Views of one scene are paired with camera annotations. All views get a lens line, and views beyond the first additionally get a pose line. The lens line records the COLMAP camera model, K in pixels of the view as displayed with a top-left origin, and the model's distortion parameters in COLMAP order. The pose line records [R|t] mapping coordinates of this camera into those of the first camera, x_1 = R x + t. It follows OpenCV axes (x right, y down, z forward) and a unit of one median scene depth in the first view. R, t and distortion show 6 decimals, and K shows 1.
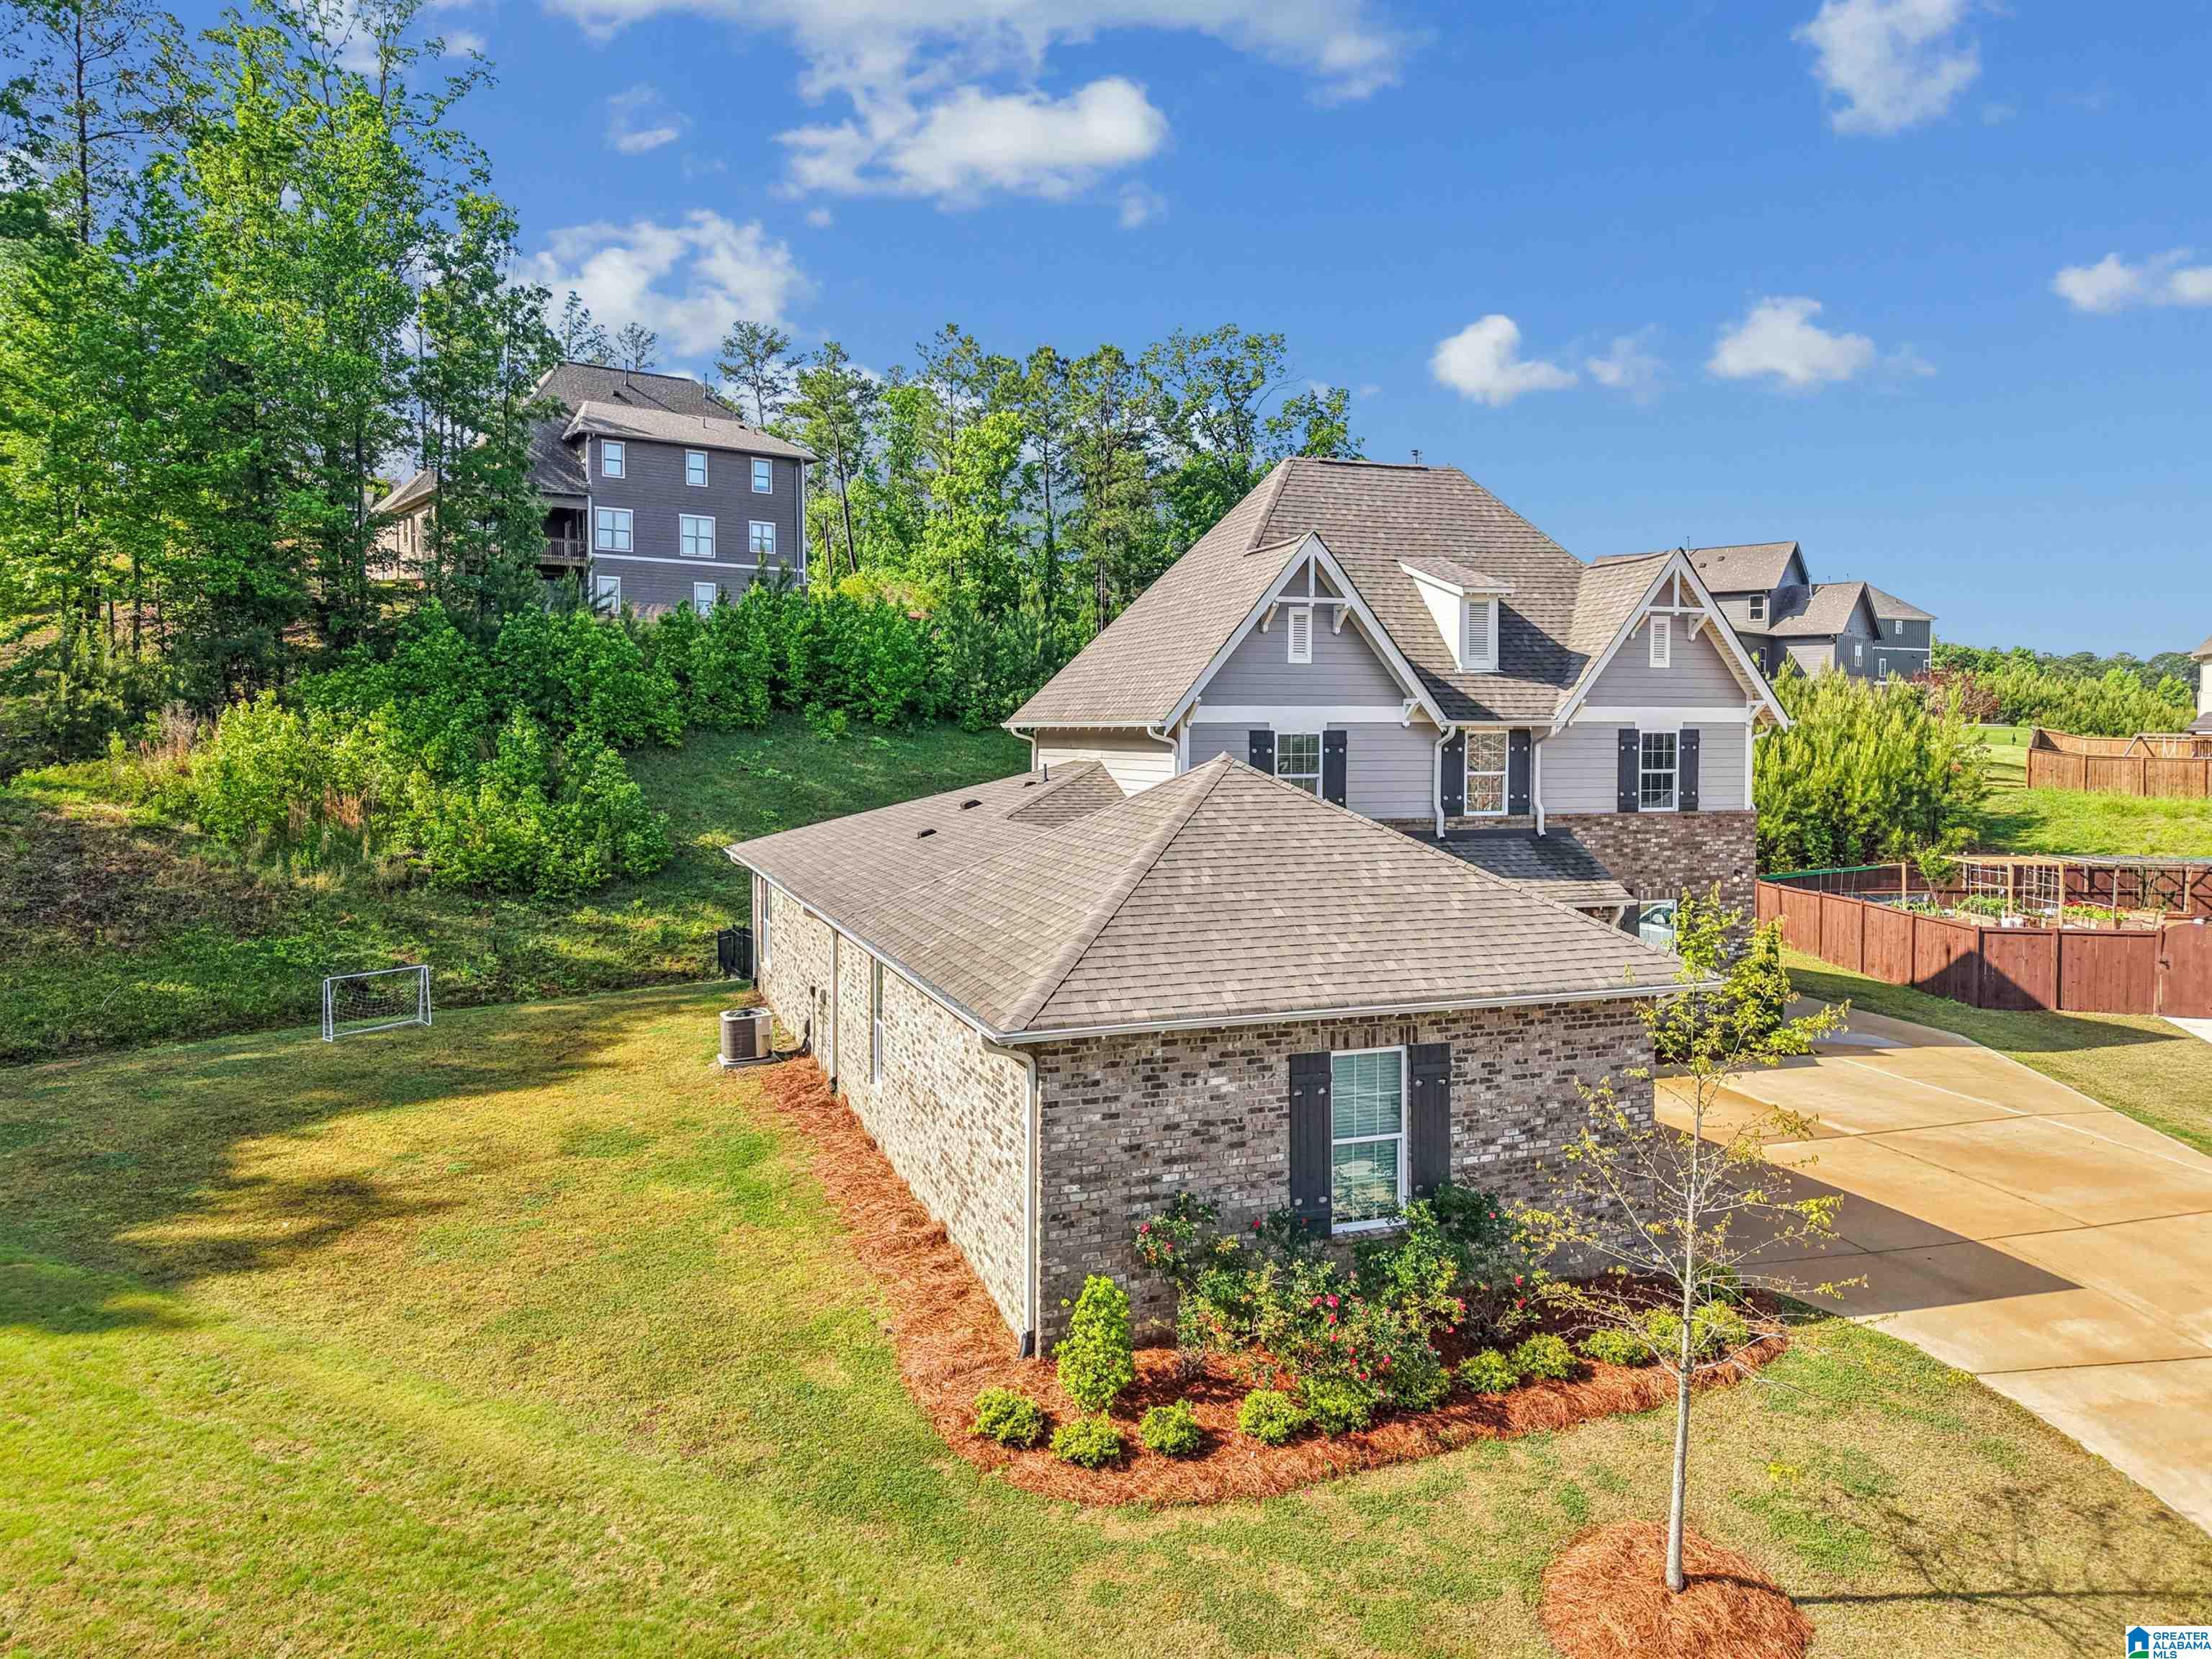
lens RADIAL K [[1529.4, 0, 1130.3], [0, 1529.4, 761.0], [0, 0, 1]] dist [0.024399, 0.001308]
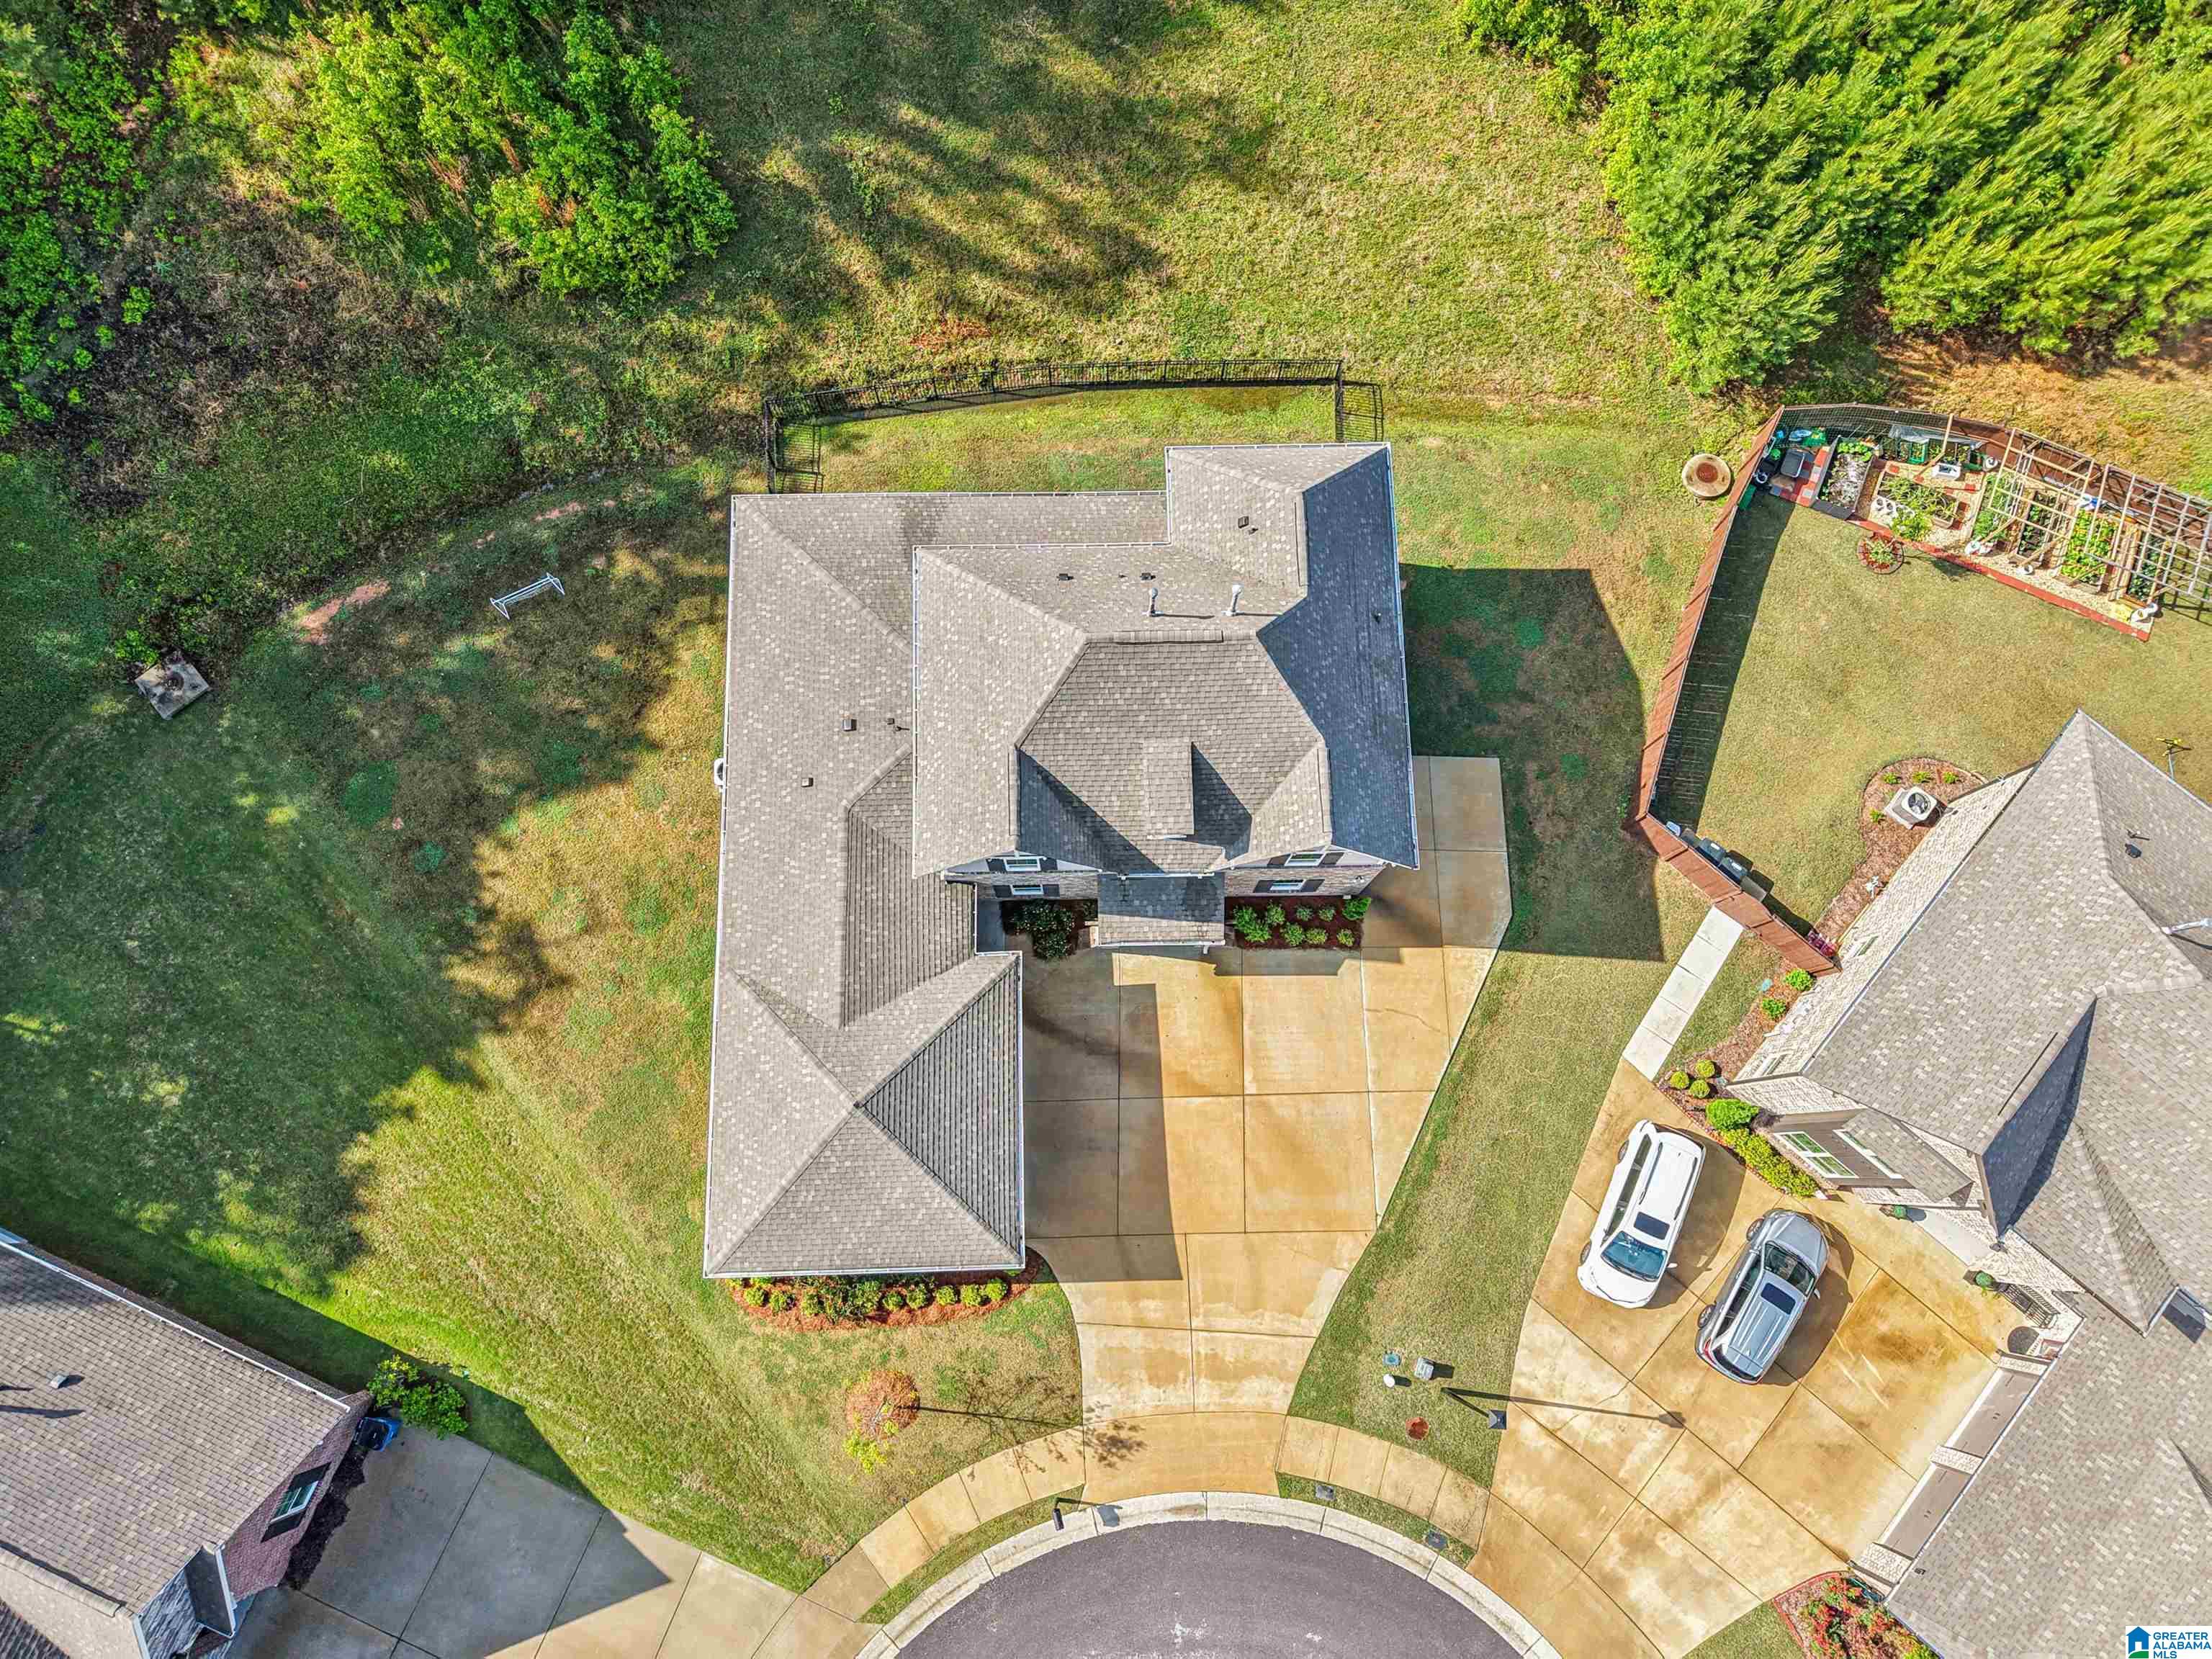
lens RADIAL K [[1504.5, 0, 1114.8], [0, 1504.5, 829.2], [0, 0, 1]] dist [0.014997, -0.000206]
pose [[0.941866, 0.330278, -0.061689, 0.267147], [-0.020929, 0.240918, 0.970320, -1.388449], [0.335337, -0.912620, 0.233825, 0.667577]]
